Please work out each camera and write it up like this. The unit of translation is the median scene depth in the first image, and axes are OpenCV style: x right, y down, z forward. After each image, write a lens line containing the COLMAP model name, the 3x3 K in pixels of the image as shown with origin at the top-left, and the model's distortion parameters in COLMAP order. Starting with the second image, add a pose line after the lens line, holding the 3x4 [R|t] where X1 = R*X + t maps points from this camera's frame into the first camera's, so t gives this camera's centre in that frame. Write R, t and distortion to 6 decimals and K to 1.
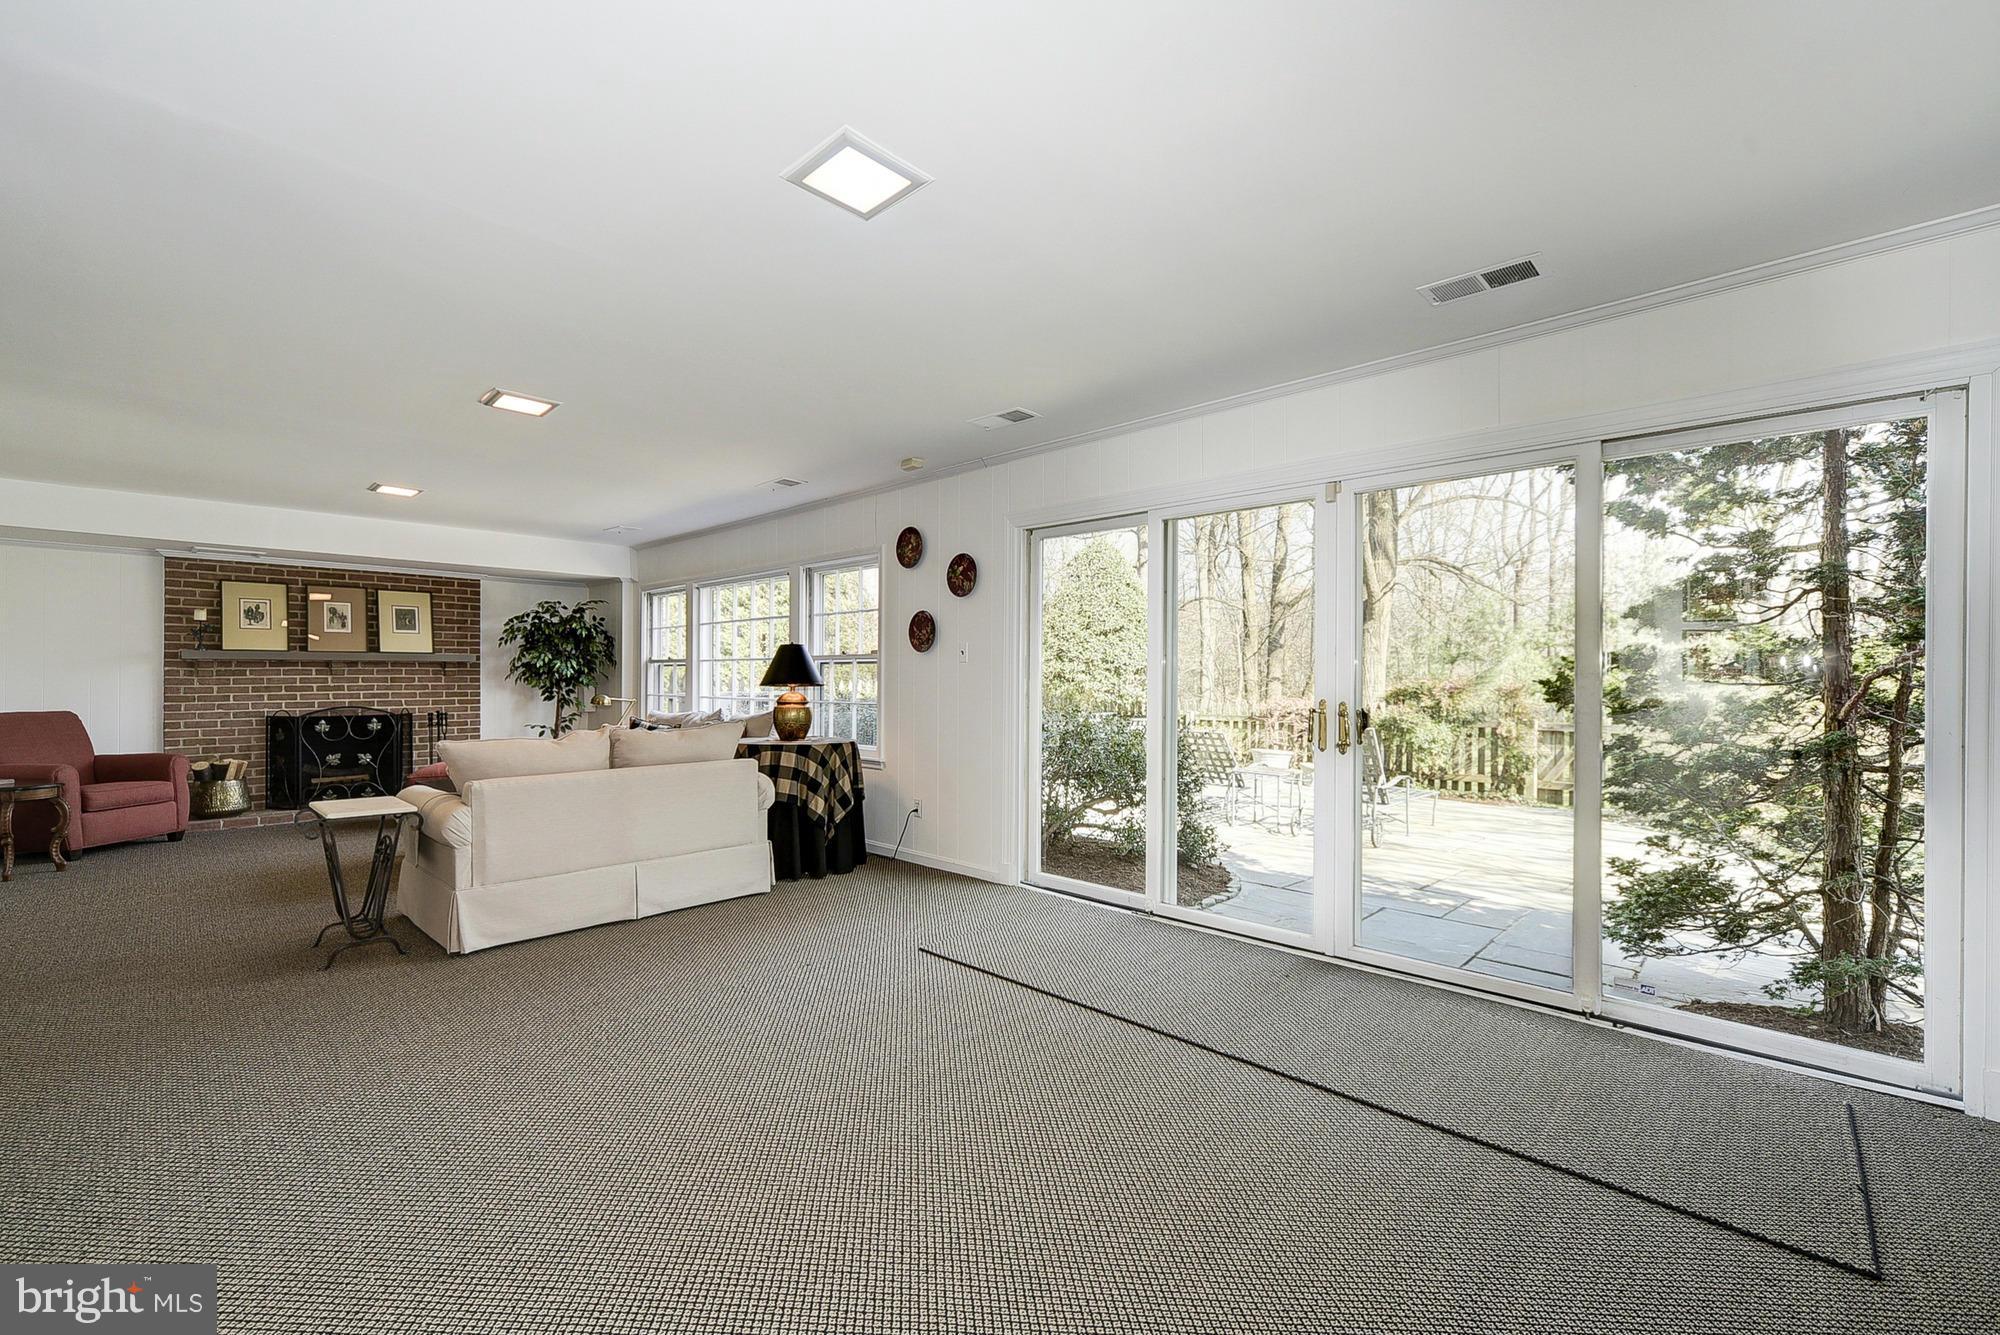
lens RADIAL K [[849.0, 0, 1009.1], [0, 849.0, 676.0], [0, 0, 1]] dist [-0.006945, 0.001927]
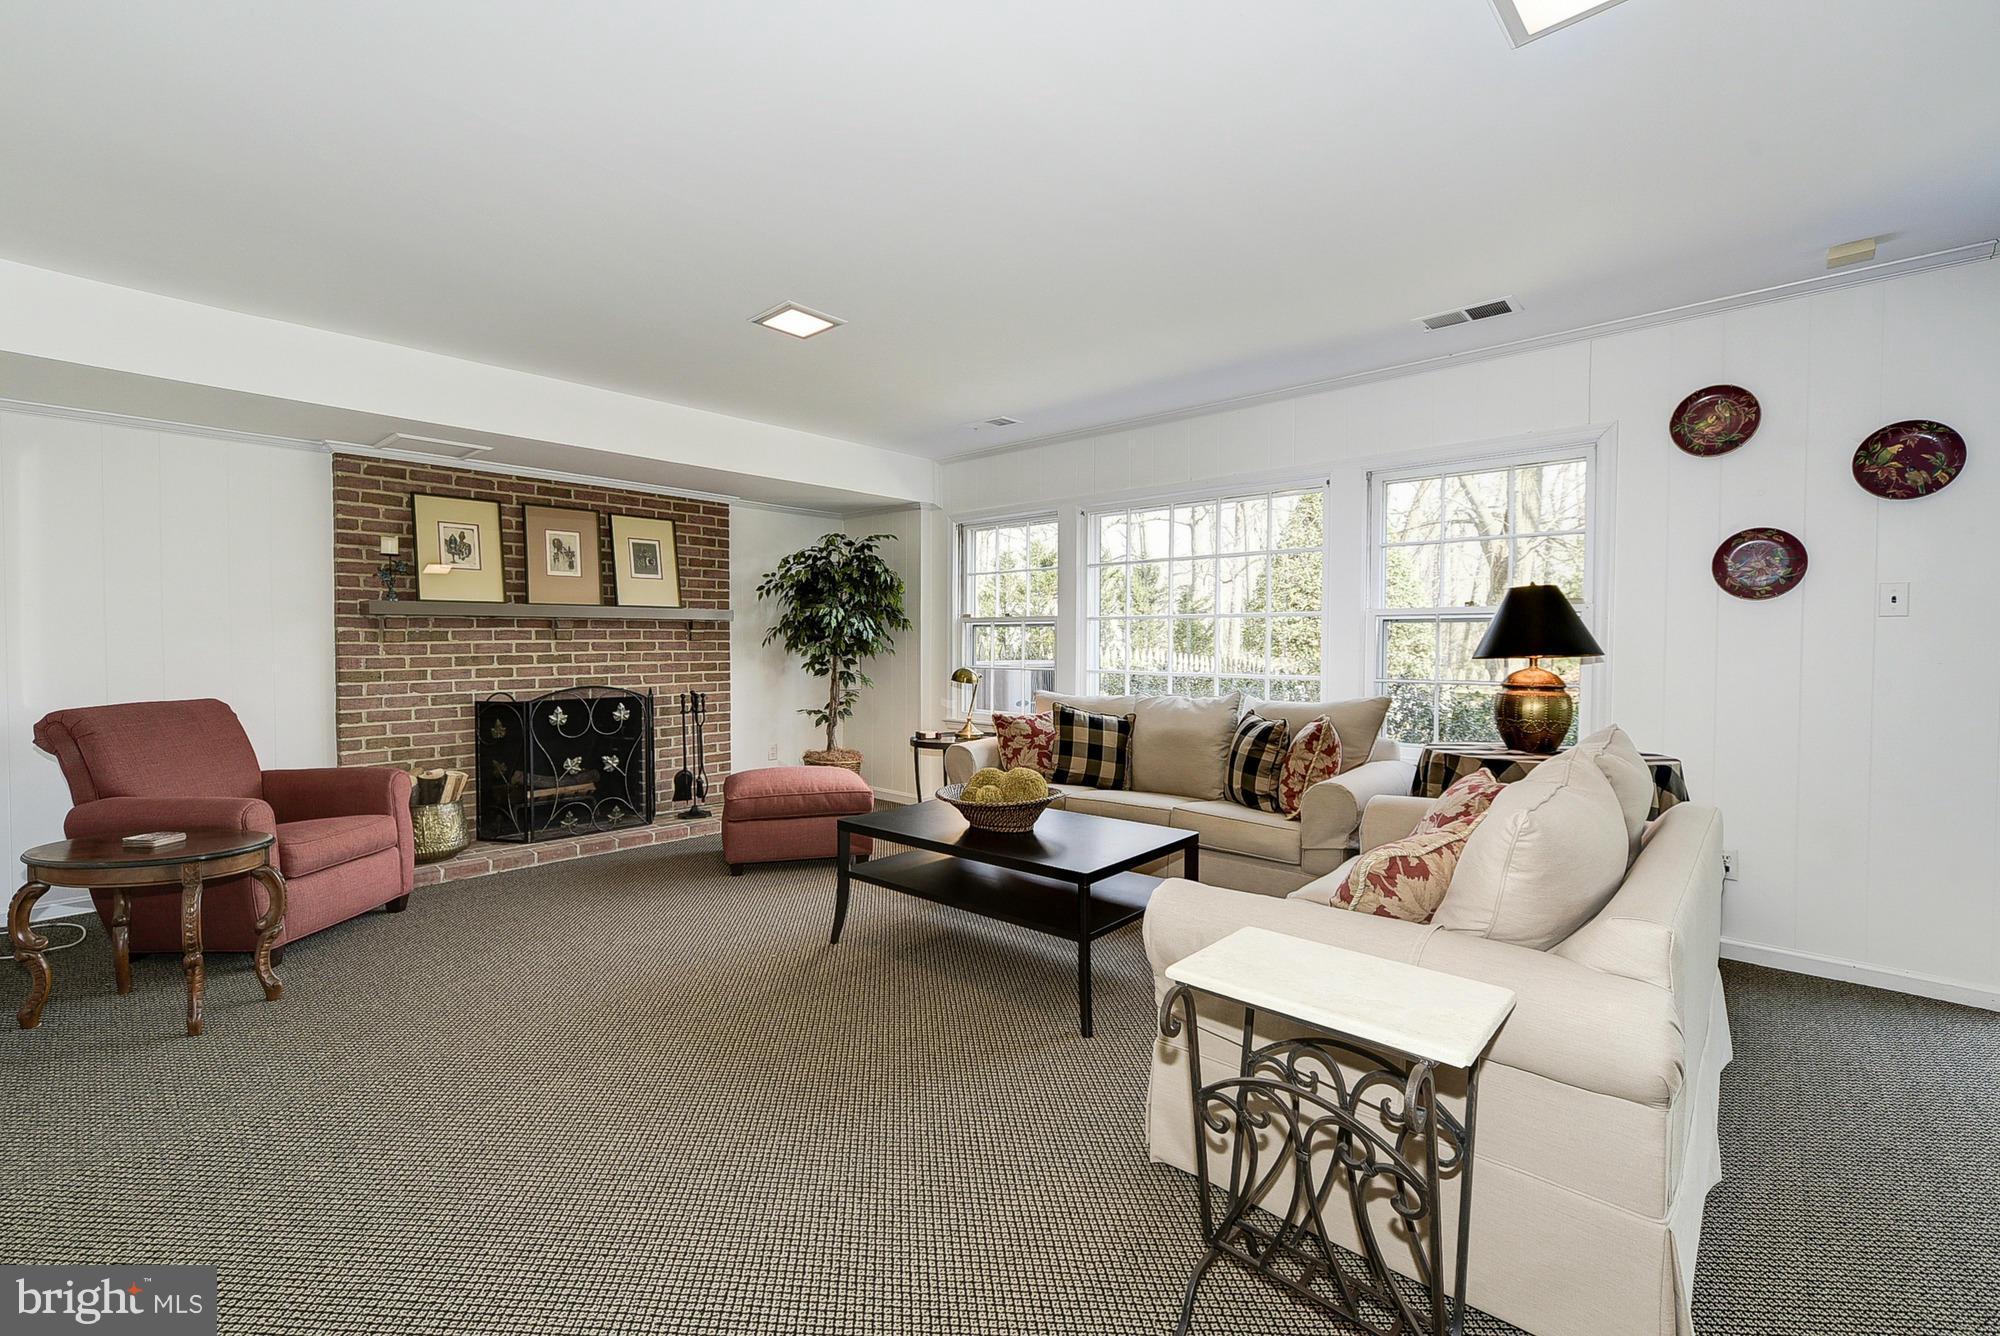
lens RADIAL K [[849.0, 0, 995.8], [0, 849.0, 671.4], [0, 0, 1]] dist [-0.006945, 0.001927]
pose [[0.999780, -0.001579, 0.020911, -0.480576], [0.000823, 0.999348, 0.036102, 0.000174], [-0.020955, -0.036076, 0.999129, 0.325685]]
